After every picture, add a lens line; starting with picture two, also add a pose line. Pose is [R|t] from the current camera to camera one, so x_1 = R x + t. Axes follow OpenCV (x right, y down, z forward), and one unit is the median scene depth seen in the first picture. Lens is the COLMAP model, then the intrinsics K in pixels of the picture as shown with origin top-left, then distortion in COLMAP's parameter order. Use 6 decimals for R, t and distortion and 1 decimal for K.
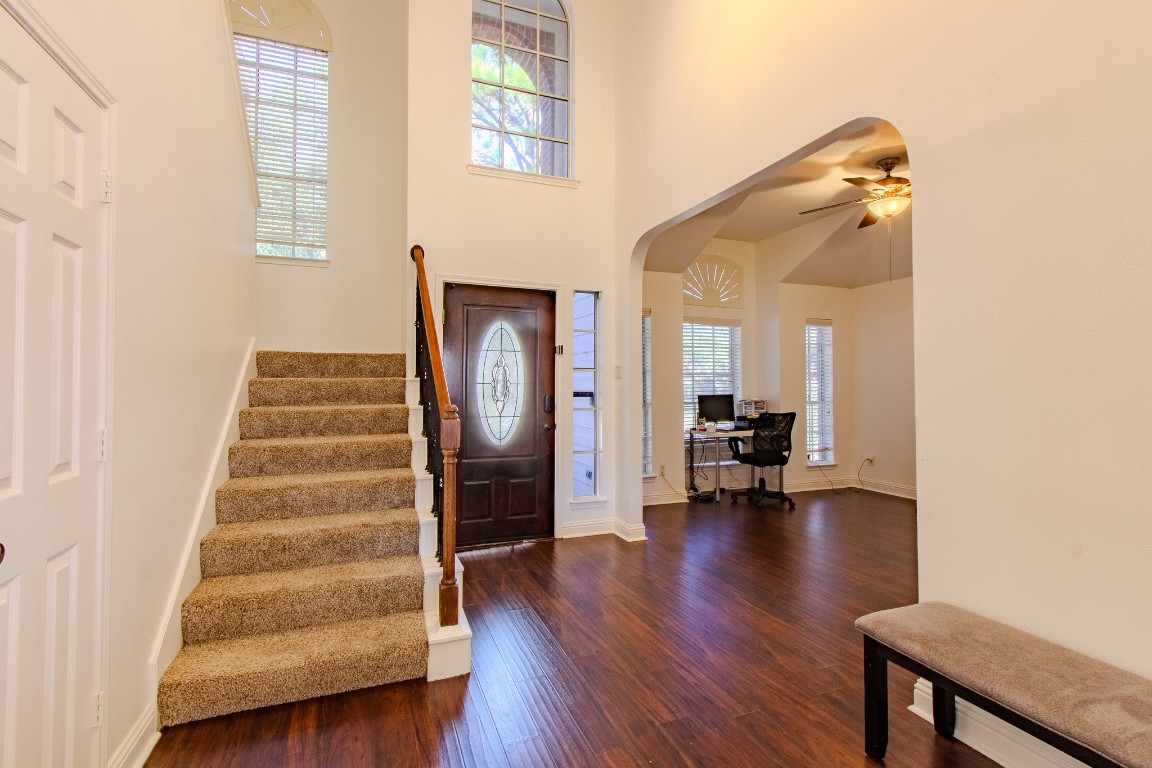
lens RADIAL K [[536.3, 0, 568.0], [0, 536.3, 378.1], [0, 0, 1]] dist [0.002713, -0.000073]
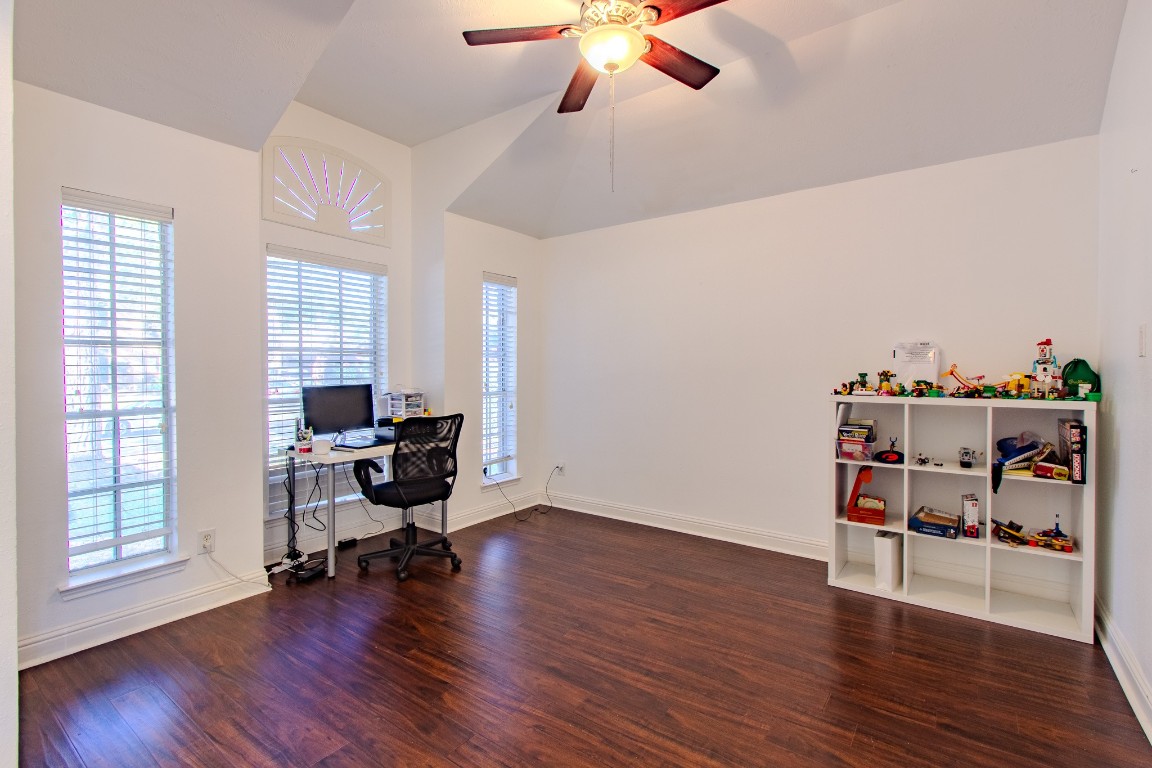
lens RADIAL K [[536.3, 0, 568.0], [0, 536.3, 378.1], [0, 0, 1]] dist [0.002713, -0.000073]
pose [[0.848792, -0.005514, 0.528698, 0.176714], [-0.014742, 0.999310, 0.034089, -0.000827], [-0.528521, -0.036728, 0.848125, 0.364733]]
